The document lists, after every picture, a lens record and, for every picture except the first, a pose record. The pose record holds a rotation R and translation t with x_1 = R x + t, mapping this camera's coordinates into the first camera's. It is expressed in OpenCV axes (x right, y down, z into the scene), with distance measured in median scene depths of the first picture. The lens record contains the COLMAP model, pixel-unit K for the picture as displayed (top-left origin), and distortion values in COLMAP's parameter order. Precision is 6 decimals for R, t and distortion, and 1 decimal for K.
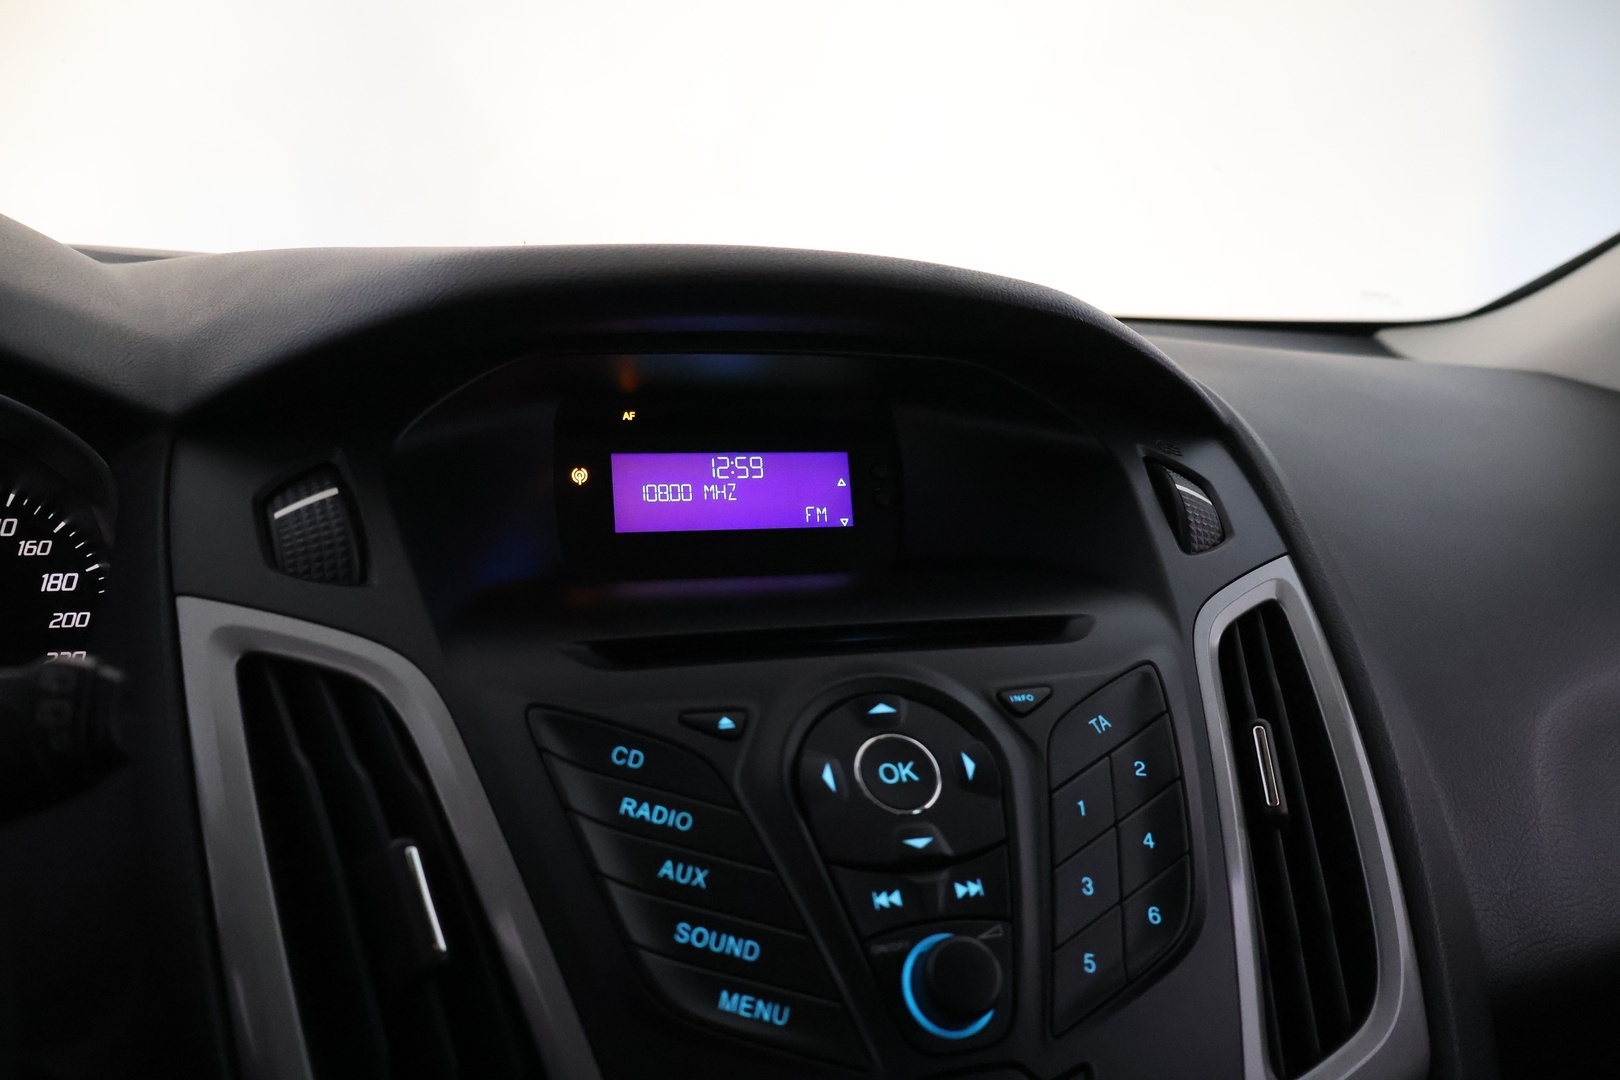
lens RADIAL K [[1356.8, 0, 810.0], [0, 1356.8, 540.0], [0, 0, 1]] dist [-0.003238, 0.006586]
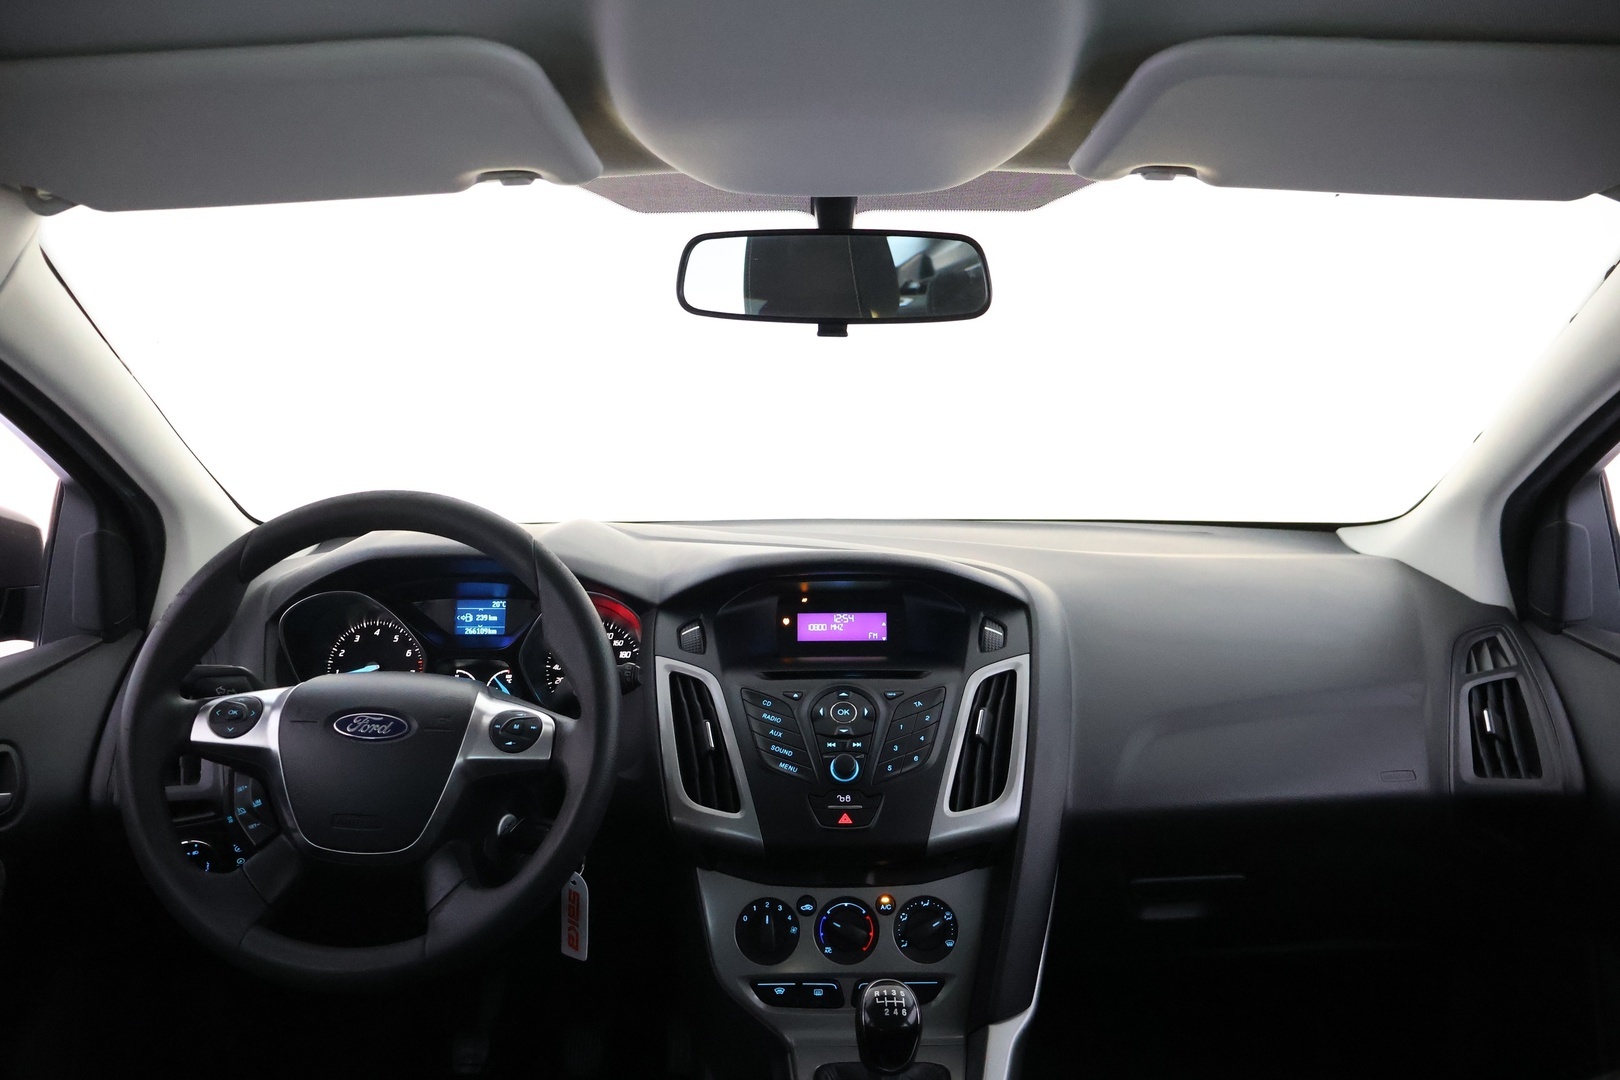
lens RADIAL K [[1341.4, 0, 810.0], [0, 1341.4, 540.0], [0, 0, 1]] dist [-0.012087, -0.007153]
pose [[0.936837, -0.010213, -0.349617, 0.875874], [-0.019791, 0.996424, -0.082138, 0.013990], [0.349206, 0.083869, 0.933285, -1.659053]]
